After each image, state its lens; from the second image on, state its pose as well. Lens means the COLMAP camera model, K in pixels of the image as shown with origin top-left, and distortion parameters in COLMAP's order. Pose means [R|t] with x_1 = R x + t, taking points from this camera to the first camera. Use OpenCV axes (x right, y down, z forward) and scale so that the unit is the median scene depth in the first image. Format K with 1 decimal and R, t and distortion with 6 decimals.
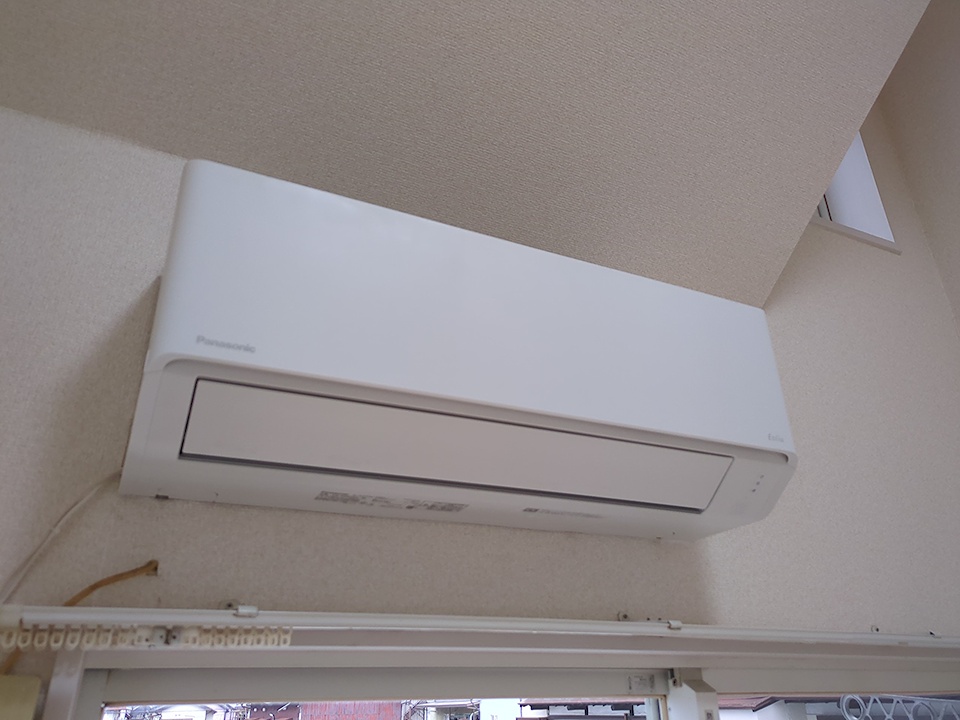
lens RADIAL K [[718.3, 0, 472.0], [0, 718.3, 356.4], [0, 0, 1]] dist [0.047023, -0.035945]
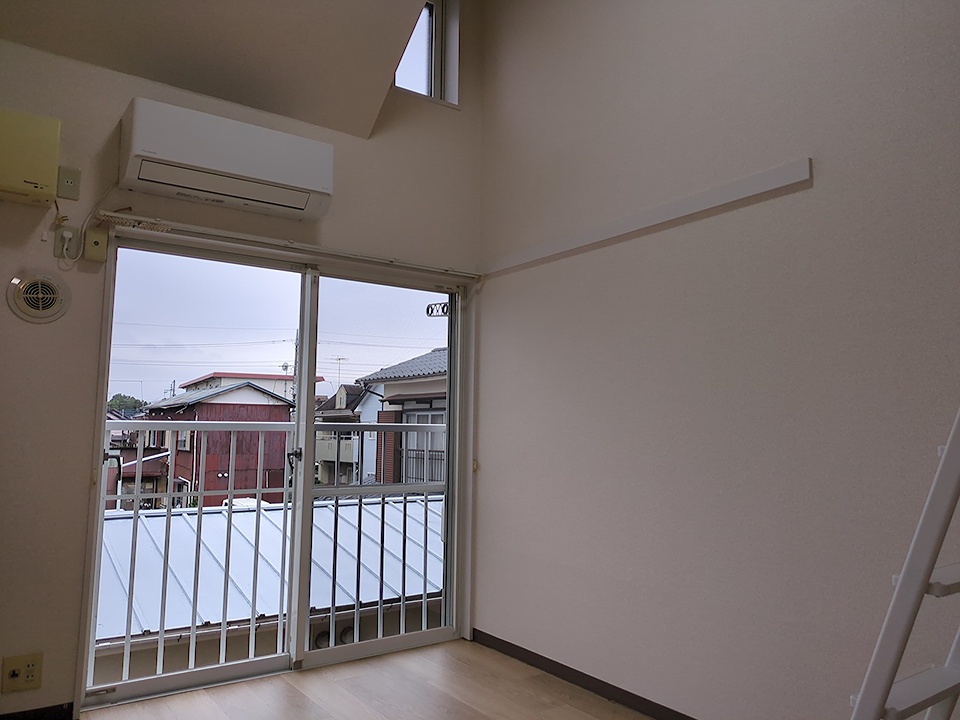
lens RADIAL K [[718.3, 0, 484.1], [0, 718.3, 358.2], [0, 0, 1]] dist [0.047023, -0.035945]
pose [[0.985148, 0.043405, 0.166129, 0.718475], [-0.098480, 0.935403, 0.339593, -0.408781], [-0.140658, -0.350909, 0.925785, -2.801800]]
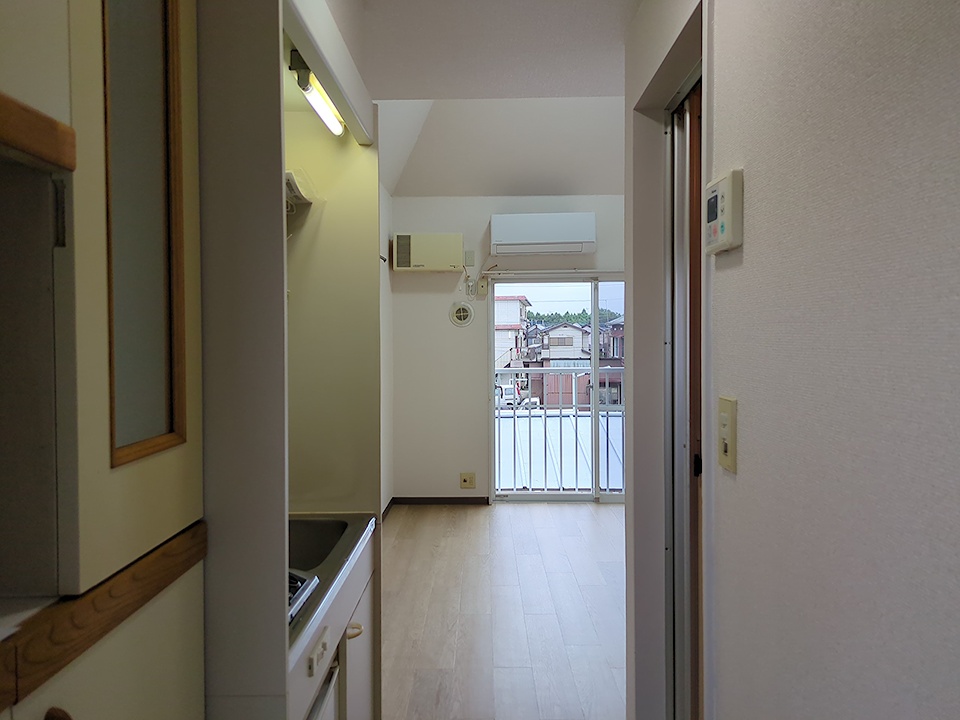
lens RADIAL K [[777.0, 0, 482.6], [0, 777.0, 357.4], [0, 0, 1]] dist [0.020242, 0.001033]
pose [[0.898341, 0.019919, -0.438847, 2.797550], [0.190492, 0.882503, 0.430002, -2.210543], [0.395849, -0.469885, 0.788994, -5.495086]]
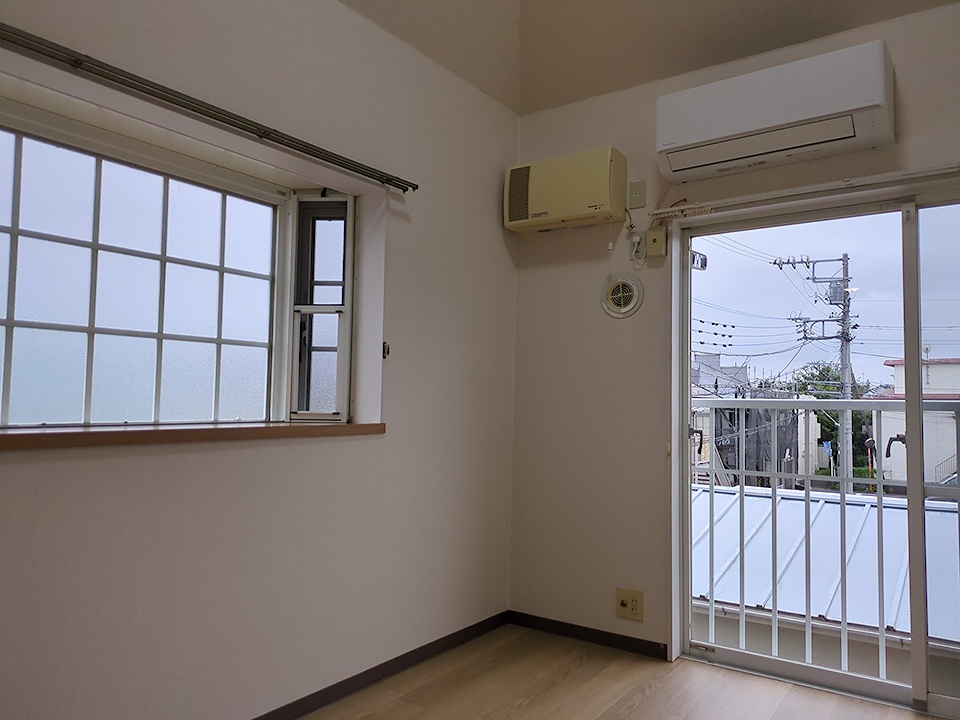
lens RADIAL K [[718.3, 0, 470.2], [0, 718.3, 361.3], [0, 0, 1]] dist [0.047023, -0.035945]
pose [[0.482009, -0.025853, -0.875785, 2.287042], [0.367274, 0.913468, 0.175173, -0.022701], [0.795473, -0.406088, 0.449795, -1.948631]]
